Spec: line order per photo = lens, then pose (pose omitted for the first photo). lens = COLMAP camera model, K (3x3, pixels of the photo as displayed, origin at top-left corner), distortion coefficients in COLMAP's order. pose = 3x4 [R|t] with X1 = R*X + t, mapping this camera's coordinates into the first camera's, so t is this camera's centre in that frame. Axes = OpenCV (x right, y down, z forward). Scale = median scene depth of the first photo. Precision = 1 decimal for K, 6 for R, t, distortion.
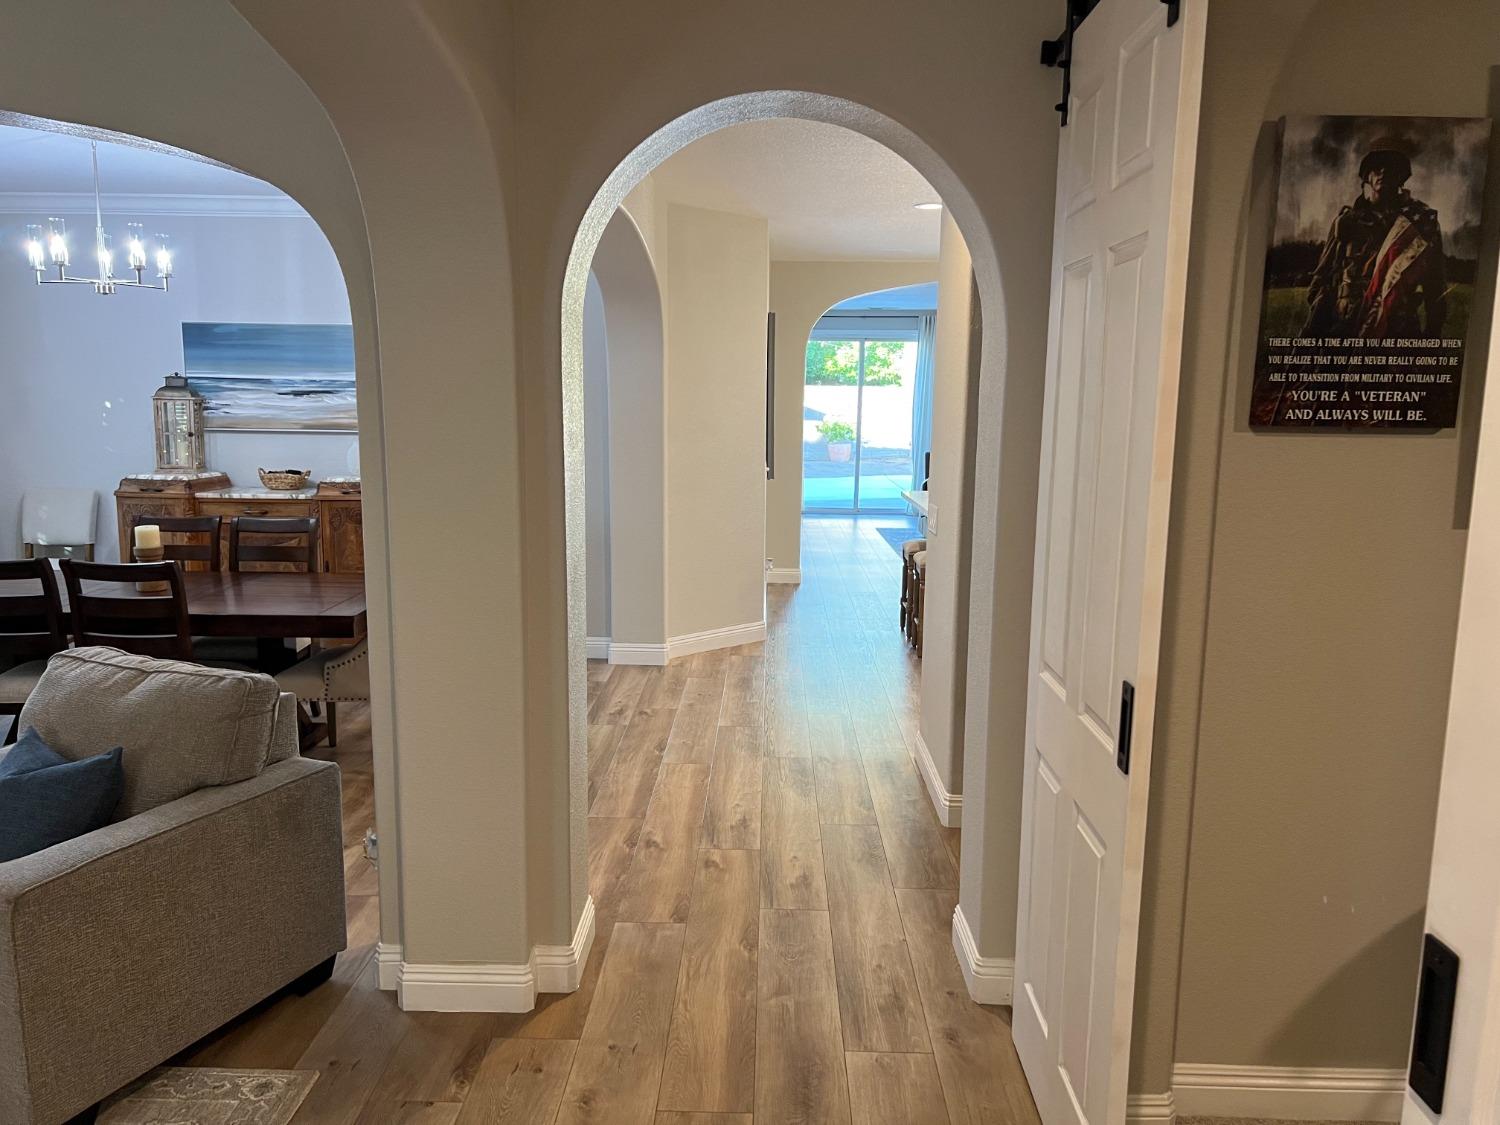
lens RADIAL K [[1131.9, 0, 752.6], [0, 1131.9, 571.8], [0, 0, 1]] dist [0.096529, -0.122267]
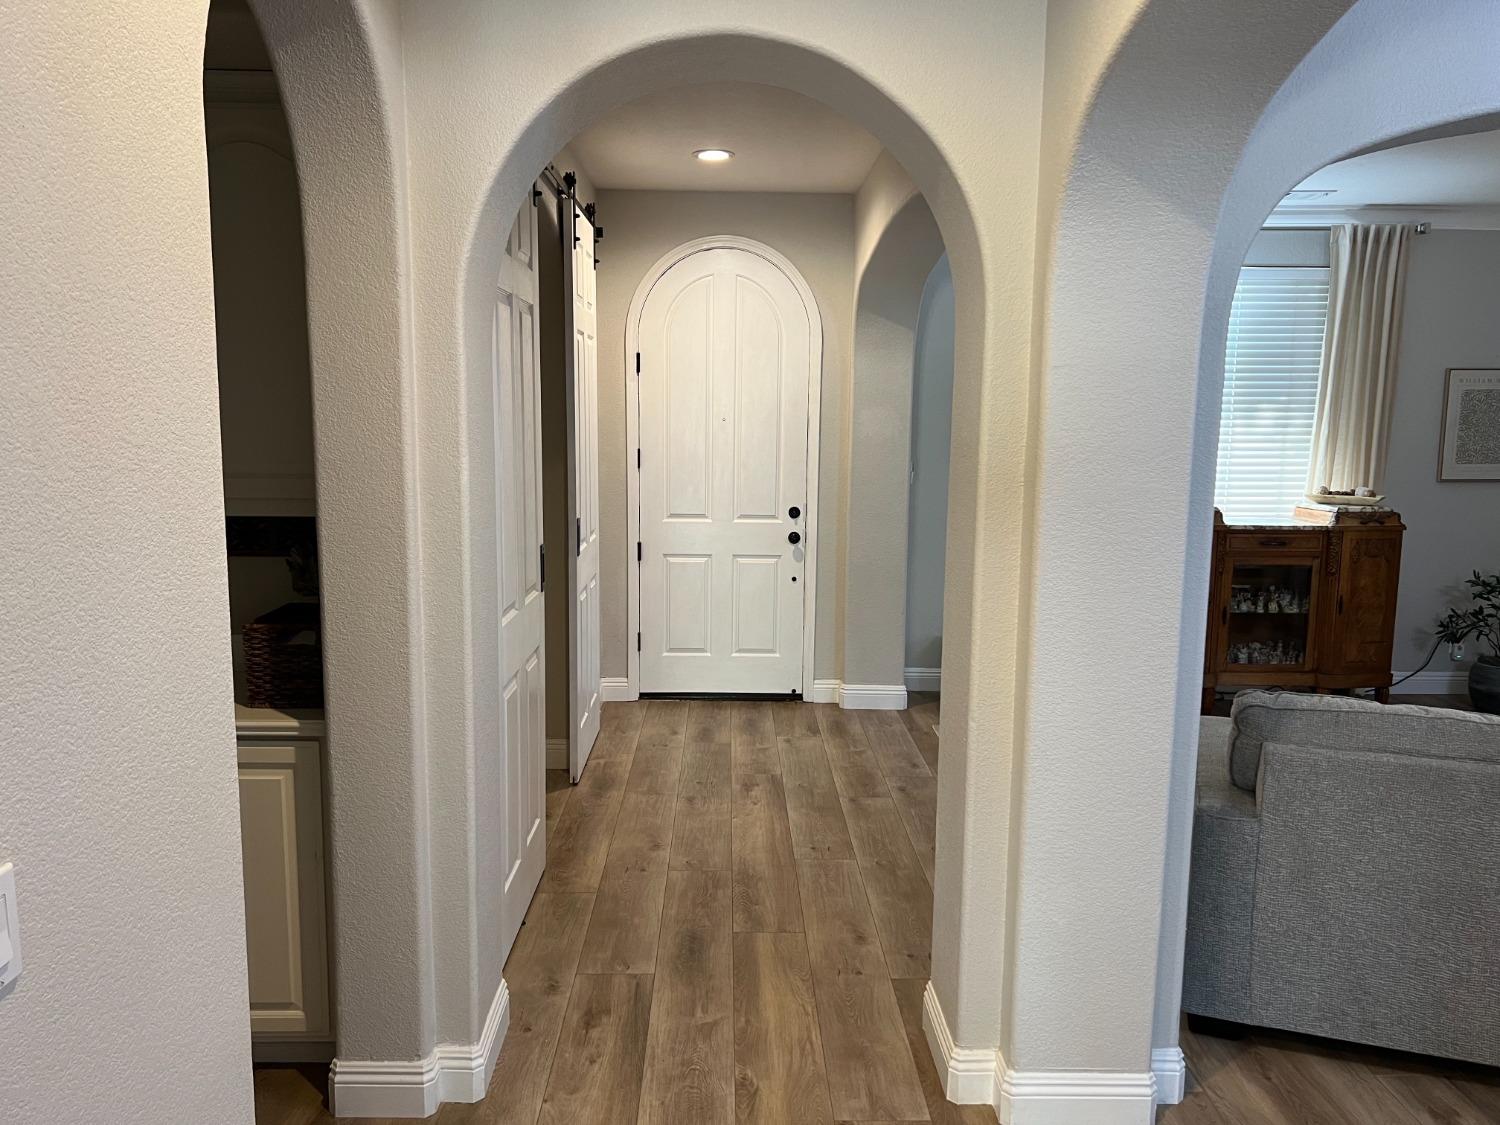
lens RADIAL K [[1131.9, 0, 752.6], [0, 1131.9, 571.8], [0, 0, 1]] dist [0.096529, -0.122267]
pose [[-0.998937, -0.010366, -0.044913, 0.033653], [-0.023314, 0.954185, 0.298306, -0.266025], [0.039763, 0.299036, -0.953413, 1.732734]]
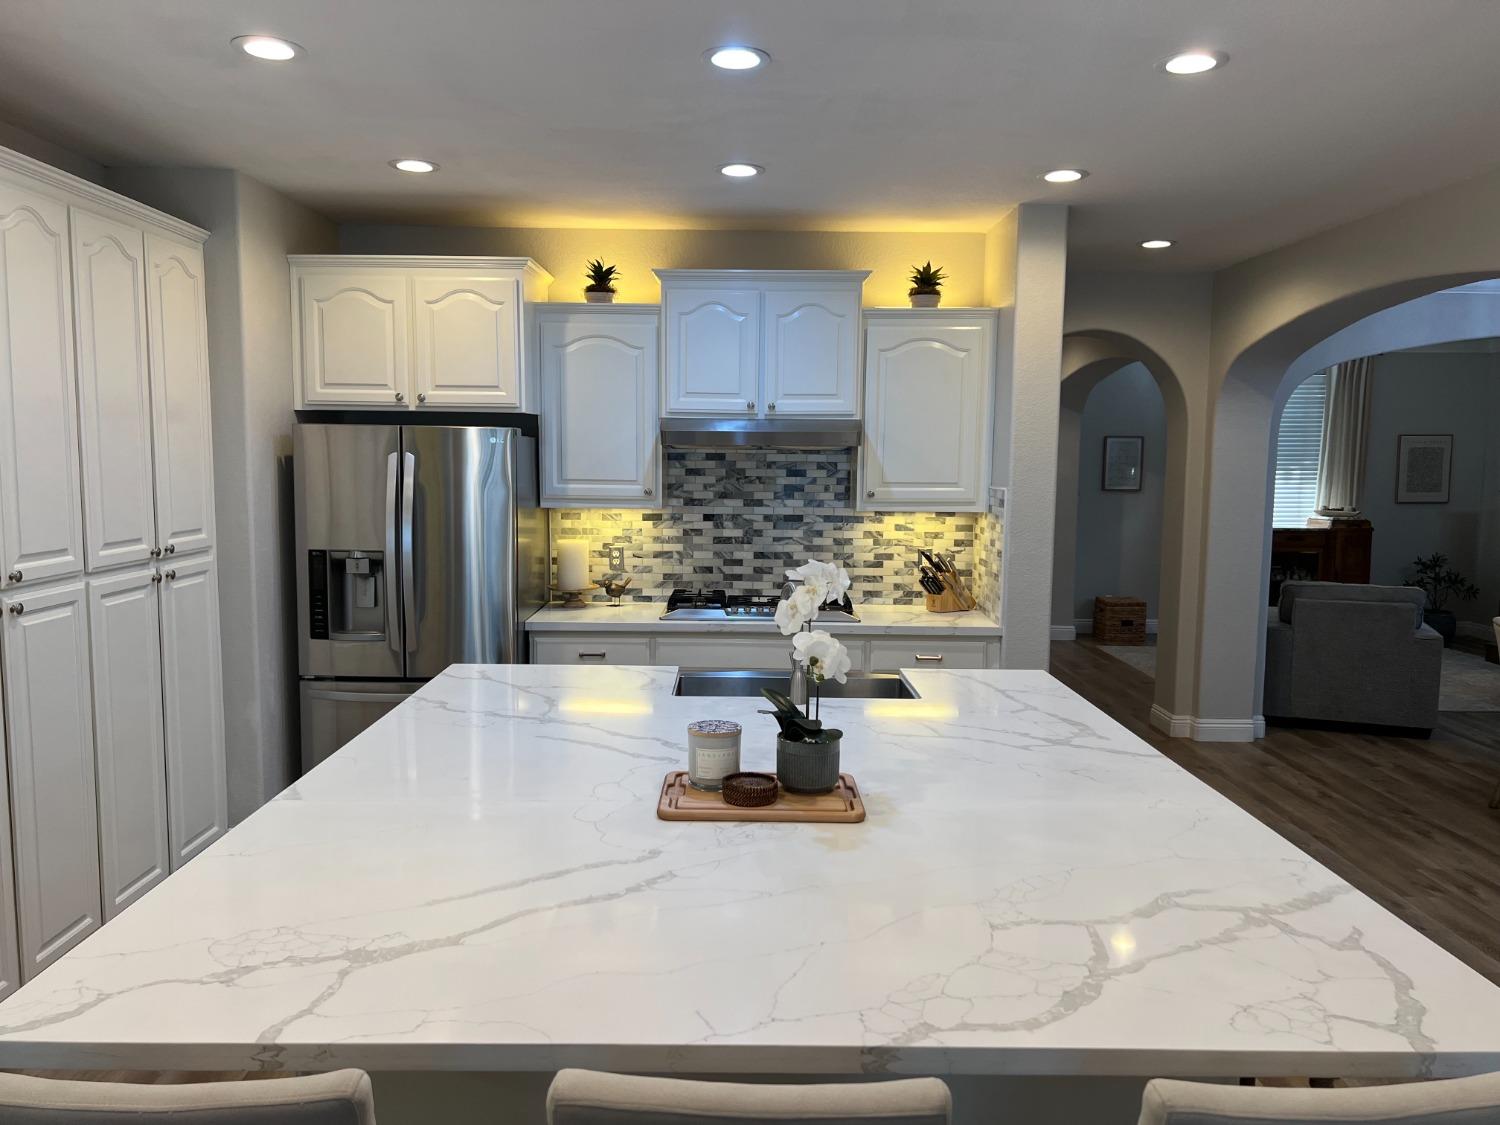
lens RADIAL K [[1131.9, 0, 752.6], [0, 1131.9, 571.8], [0, 0, 1]] dist [0.096529, -0.122267]
pose [[-0.999404, -0.010368, -0.032915, 0.671728], [-0.018606, 0.965183, 0.260911, -0.473205], [0.029064, 0.261368, -0.964802, 2.949983]]
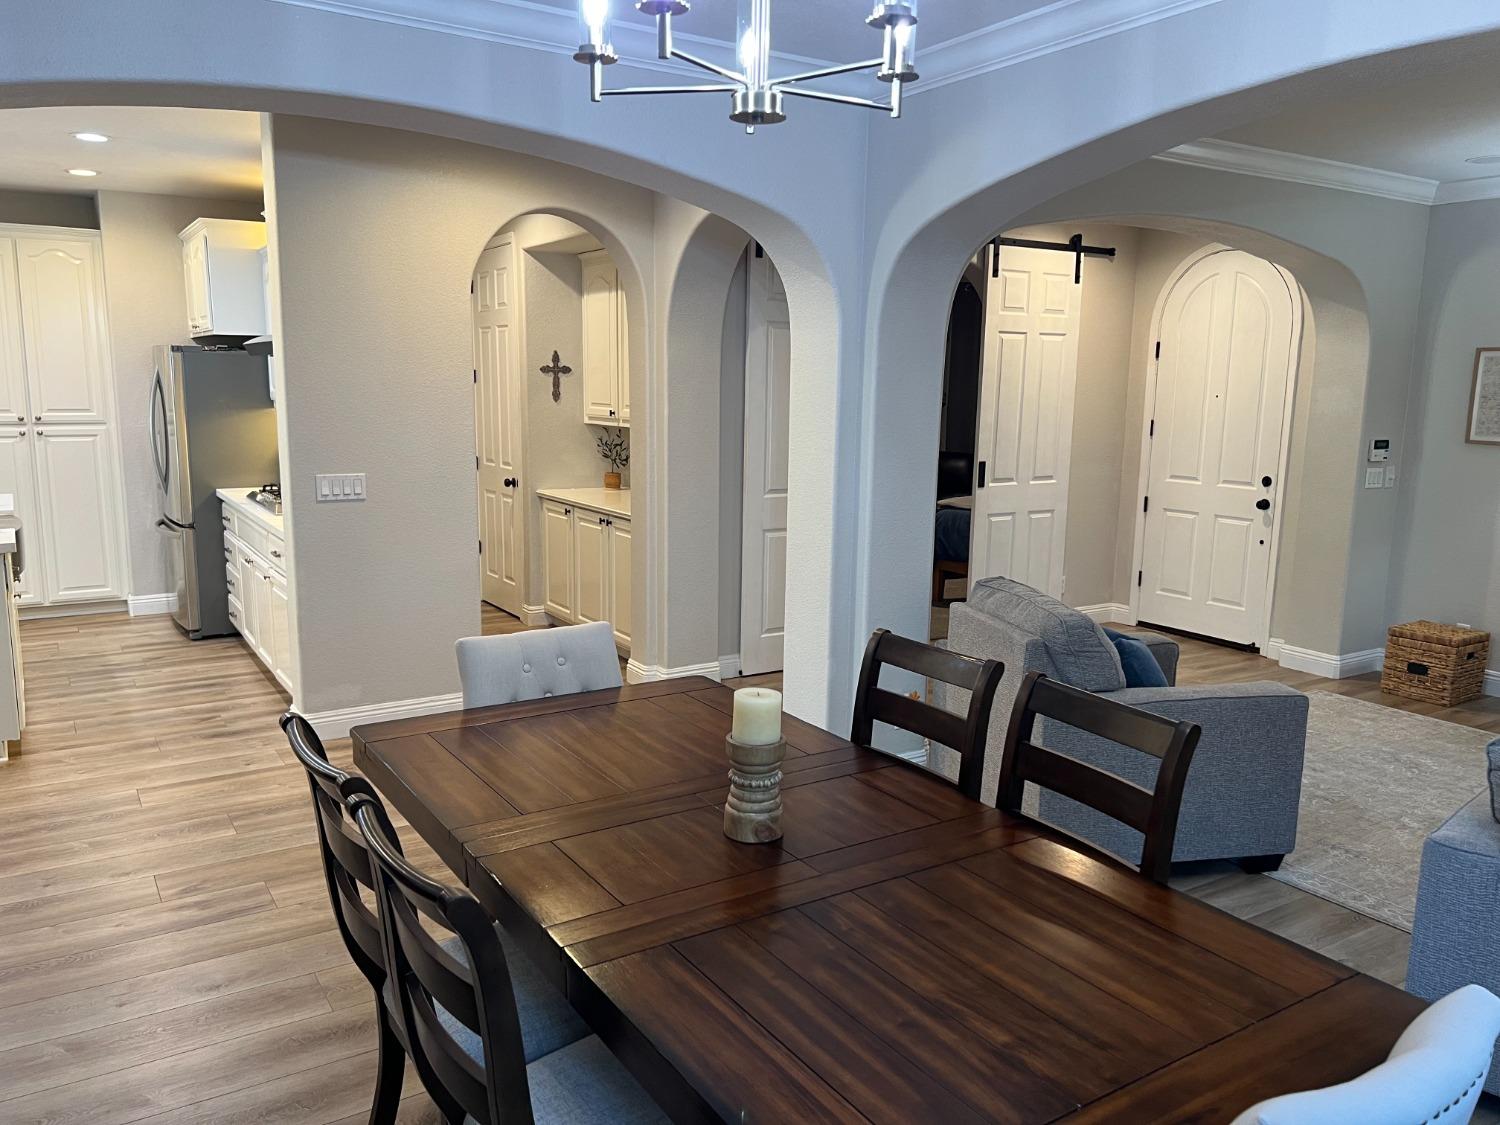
lens RADIAL K [[1141.6, 0, 746.4], [0, 1141.6, 584.3], [0, 0, 1]] dist [0.095520, -0.134999]
pose [[-0.552255, -0.161187, 0.817944, -1.320559], [0.113582, 0.957435, 0.265363, -0.291232], [-0.825901, 0.239452, -0.510441, 1.827670]]
